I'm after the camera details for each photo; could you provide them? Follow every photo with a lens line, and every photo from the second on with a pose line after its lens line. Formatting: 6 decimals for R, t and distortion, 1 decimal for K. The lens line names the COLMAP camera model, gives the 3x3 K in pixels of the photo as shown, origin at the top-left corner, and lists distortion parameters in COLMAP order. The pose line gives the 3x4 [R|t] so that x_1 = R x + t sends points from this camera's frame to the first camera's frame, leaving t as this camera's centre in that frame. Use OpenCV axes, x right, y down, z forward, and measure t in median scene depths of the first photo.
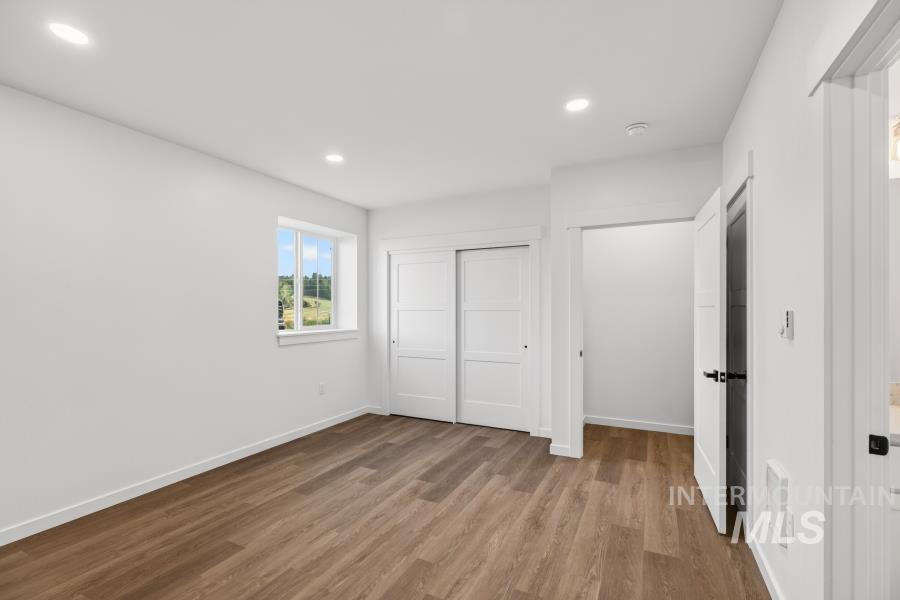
lens RADIAL K [[411.7, 0, 450.7], [0, 411.7, 304.6], [0, 0, 1]] dist [-0.001877, -0.000201]
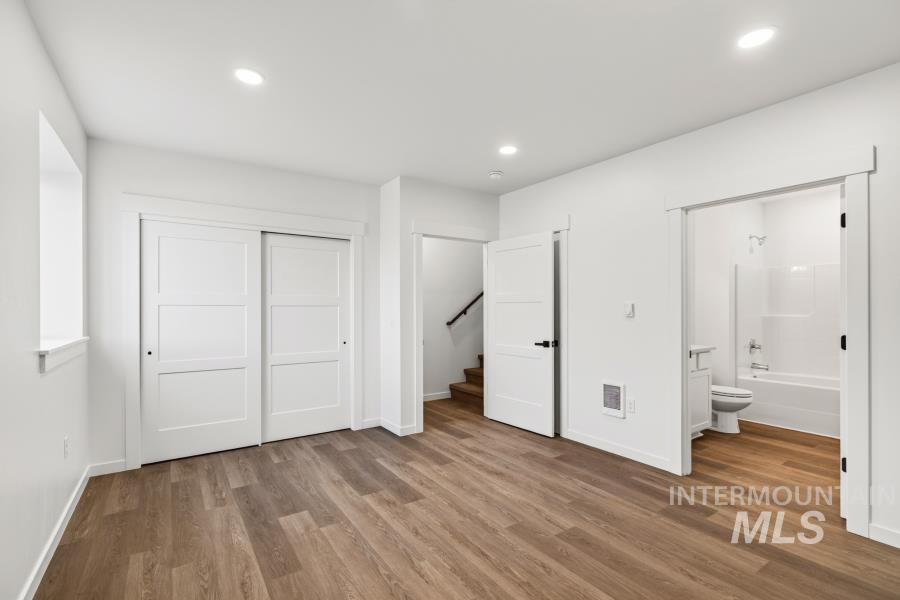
lens RADIAL K [[411.7, 0, 450.7], [0, 411.7, 304.6], [0, 0, 1]] dist [-0.001877, -0.000201]
pose [[0.488309, 0.007617, 0.872637, -0.701805], [-0.005545, 0.999969, -0.005626, 0.018742], [-0.872653, -0.002092, 0.488336, 0.376172]]
